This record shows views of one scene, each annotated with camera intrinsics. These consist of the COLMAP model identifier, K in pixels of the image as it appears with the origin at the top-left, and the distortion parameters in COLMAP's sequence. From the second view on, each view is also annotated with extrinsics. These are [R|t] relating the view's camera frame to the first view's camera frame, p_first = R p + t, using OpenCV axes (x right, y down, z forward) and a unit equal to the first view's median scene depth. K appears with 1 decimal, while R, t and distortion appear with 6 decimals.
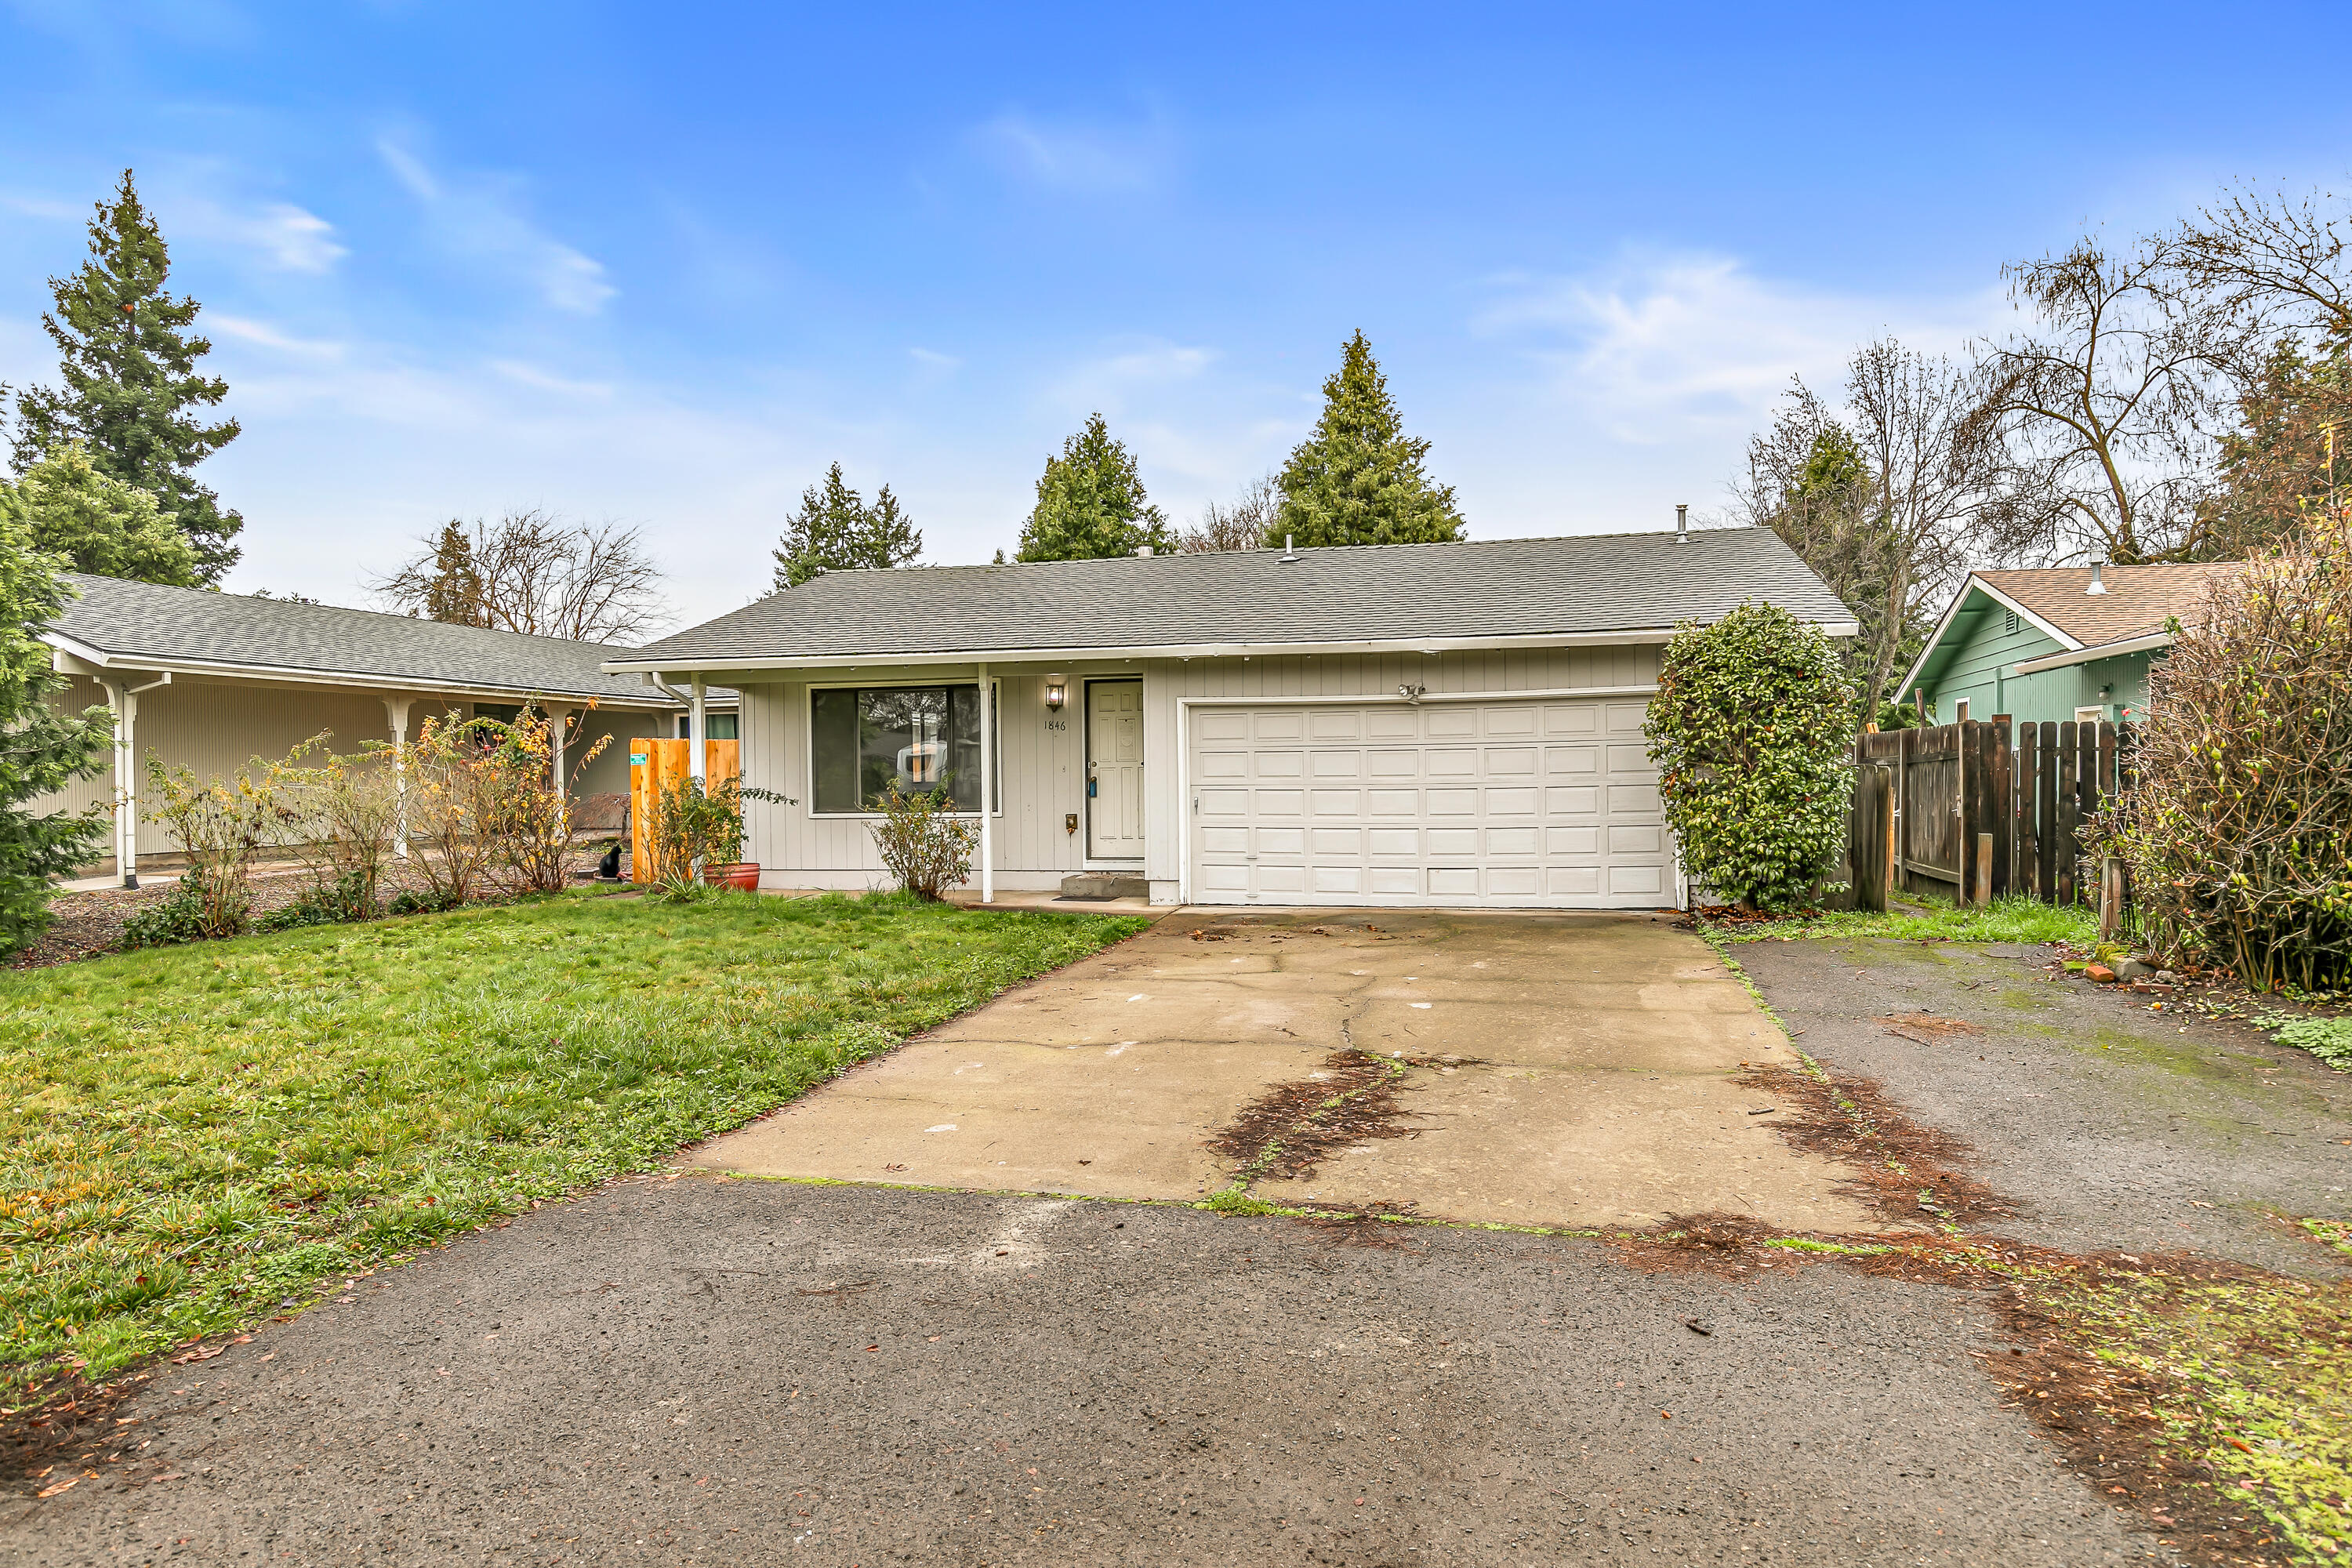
lens RADIAL K [[1400.4, 0, 1176.0], [0, 1400.4, 784.0], [0, 0, 1]] dist [0.003132, -0.001196]
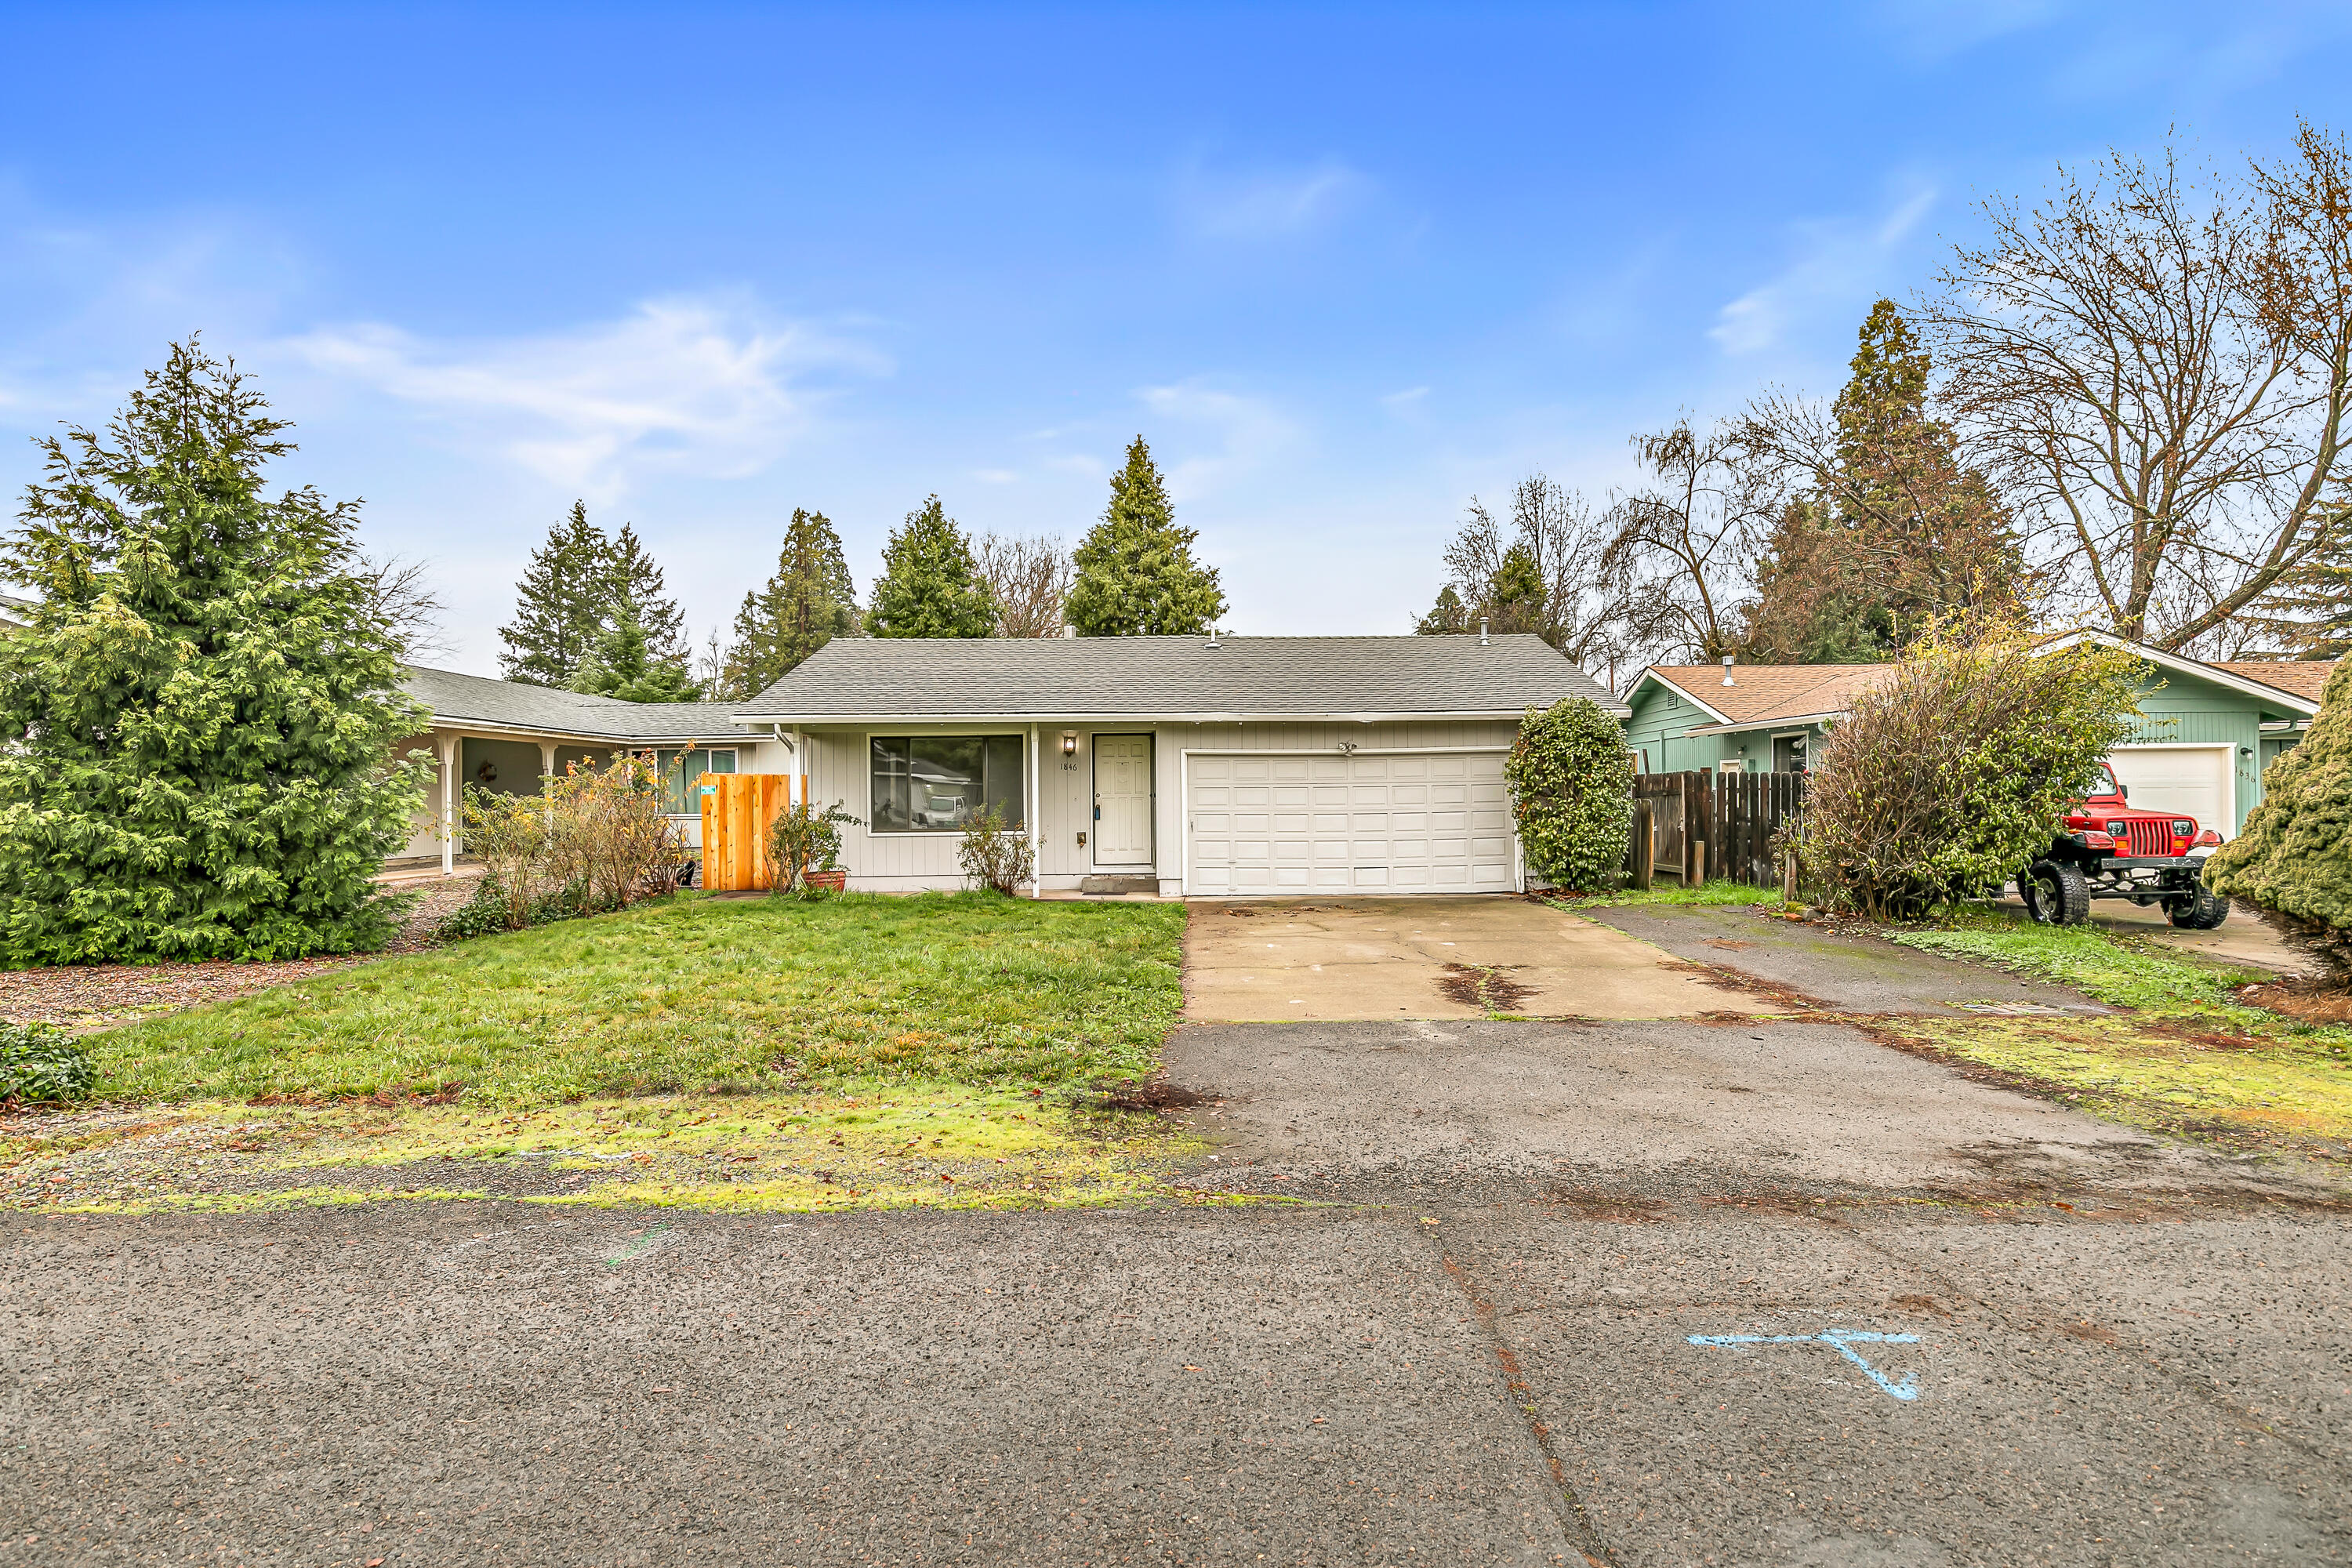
lens RADIAL K [[1284.8, 0, 1176.0], [0, 1284.8, 784.0], [0, 0, 1]] dist [0.001322, 0.000152]
pose [[0.971070, 0.004947, 0.238745, -0.158444], [-0.000445, 0.999821, -0.018909, -0.000979], [-0.238796, 0.018256, 0.970898, -0.128605]]
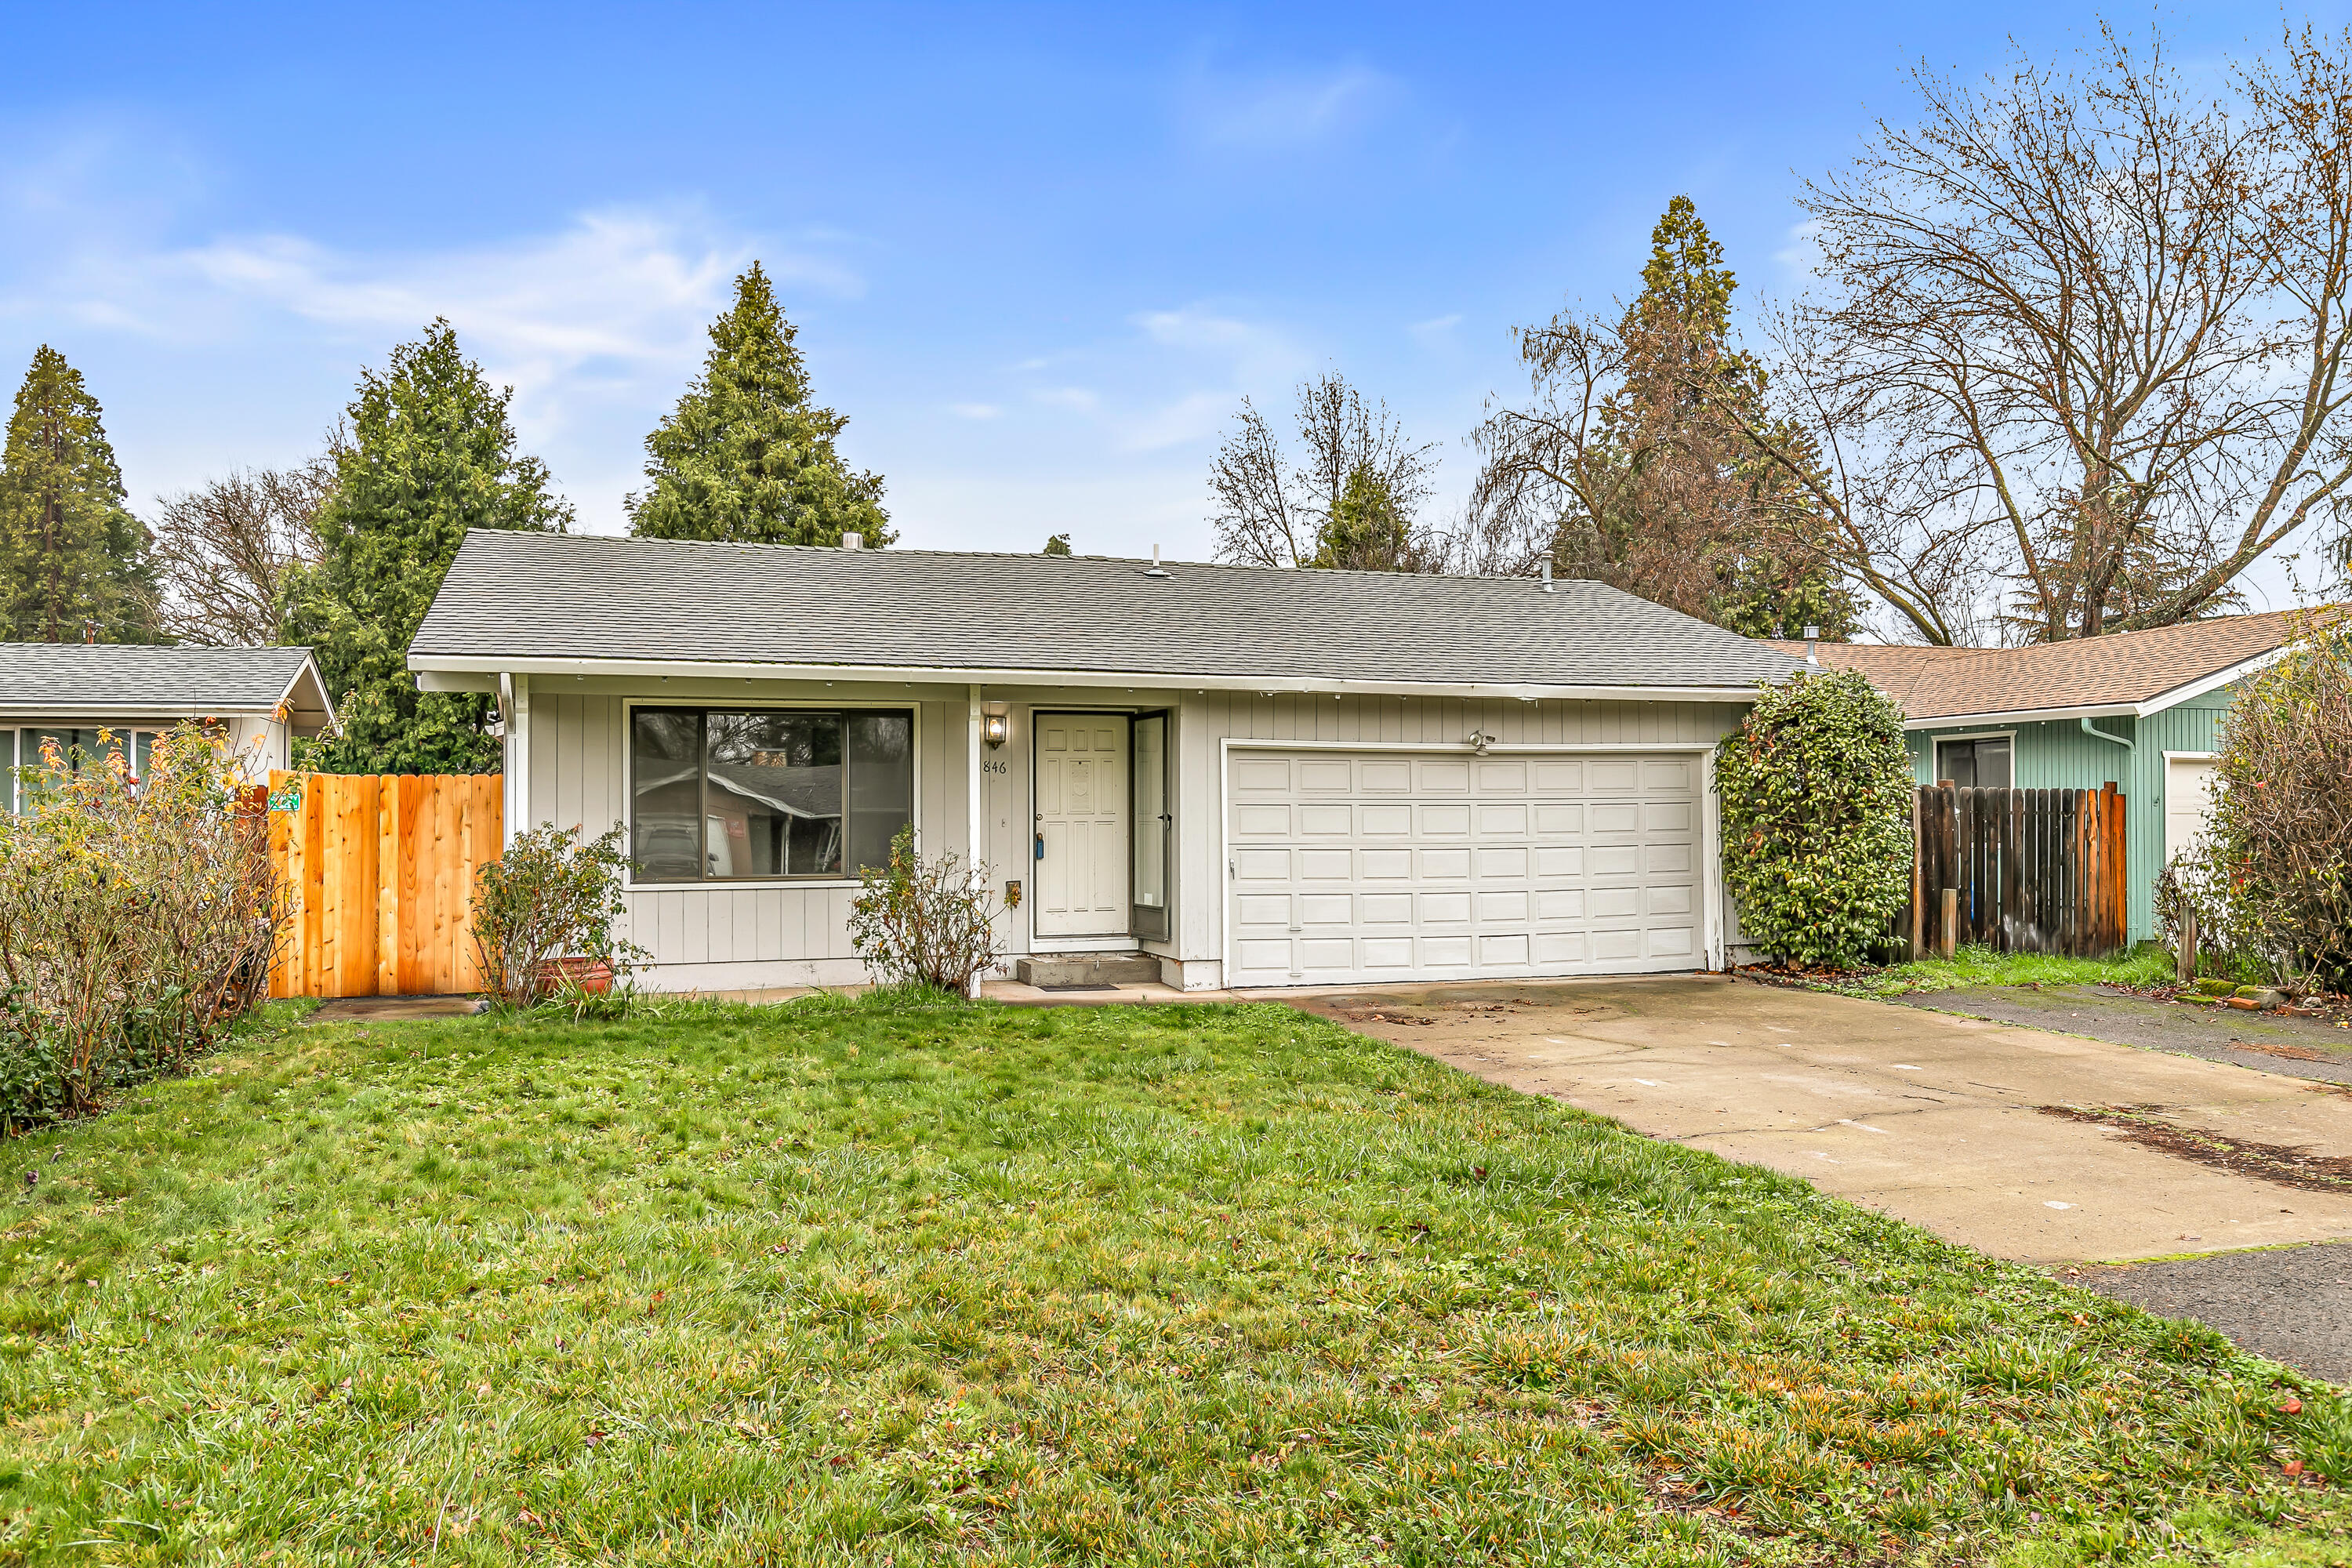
lens RADIAL K [[1778.0, 0, 1176.0], [0, 1778.0, 784.0], [0, 0, 1]] dist [0.002221, -0.001071]
pose [[0.848516, 0.018971, 0.528829, -0.292418], [-0.001577, 0.999443, -0.033323, 0.000207], [-0.529167, 0.027442, 0.848074, 0.062754]]
